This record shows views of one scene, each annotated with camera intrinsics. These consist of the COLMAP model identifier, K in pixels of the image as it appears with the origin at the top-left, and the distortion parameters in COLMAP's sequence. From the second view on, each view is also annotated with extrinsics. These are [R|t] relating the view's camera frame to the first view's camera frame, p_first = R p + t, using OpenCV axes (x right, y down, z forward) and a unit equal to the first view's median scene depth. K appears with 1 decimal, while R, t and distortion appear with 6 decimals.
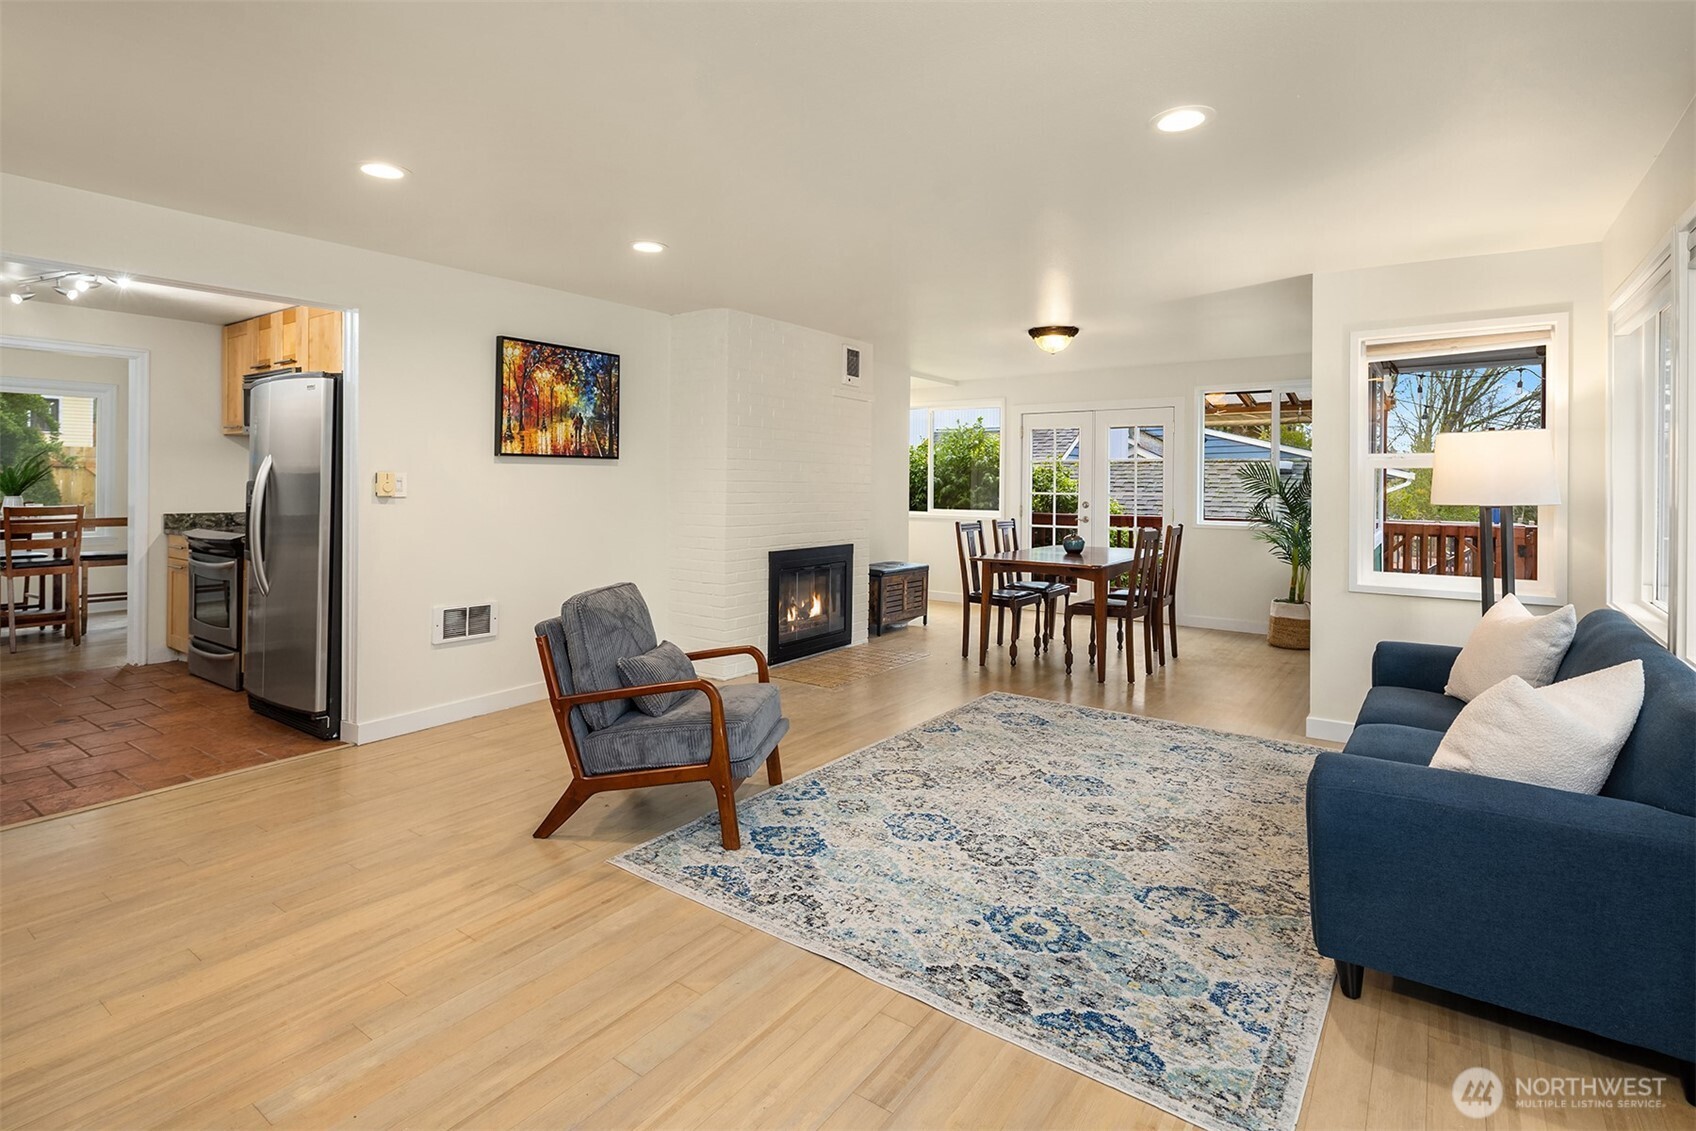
lens RADIAL K [[837.4, 0, 850.7], [0, 837.4, 469.4], [0, 0, 1]] dist [0.003550, -0.003628]
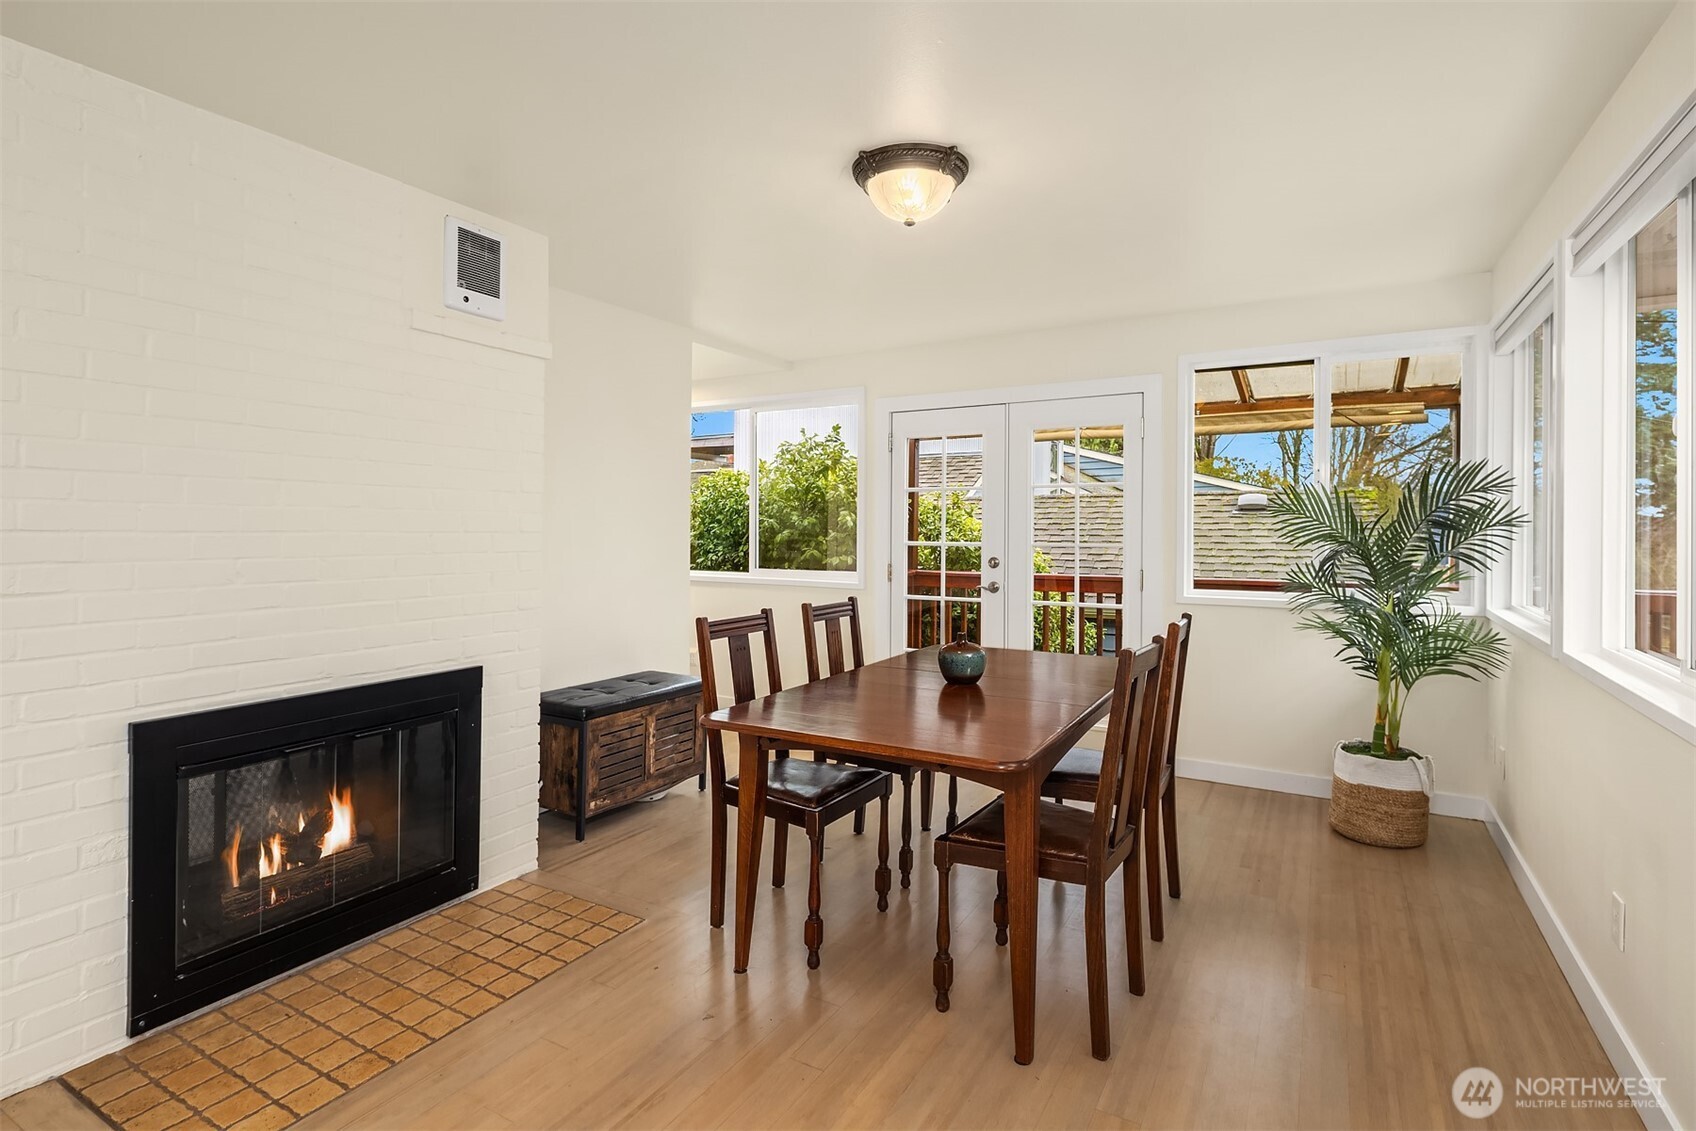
lens RADIAL K [[837.4, 0, 840.3], [0, 837.4, 526.2], [0, 0, 1]] dist [0.003550, -0.003628]
pose [[0.996604, -0.011384, 0.081556, 0.120441], [0.010248, 0.999845, 0.014334, 0.008049], [-0.081707, -0.013449, 0.996566, 0.408112]]
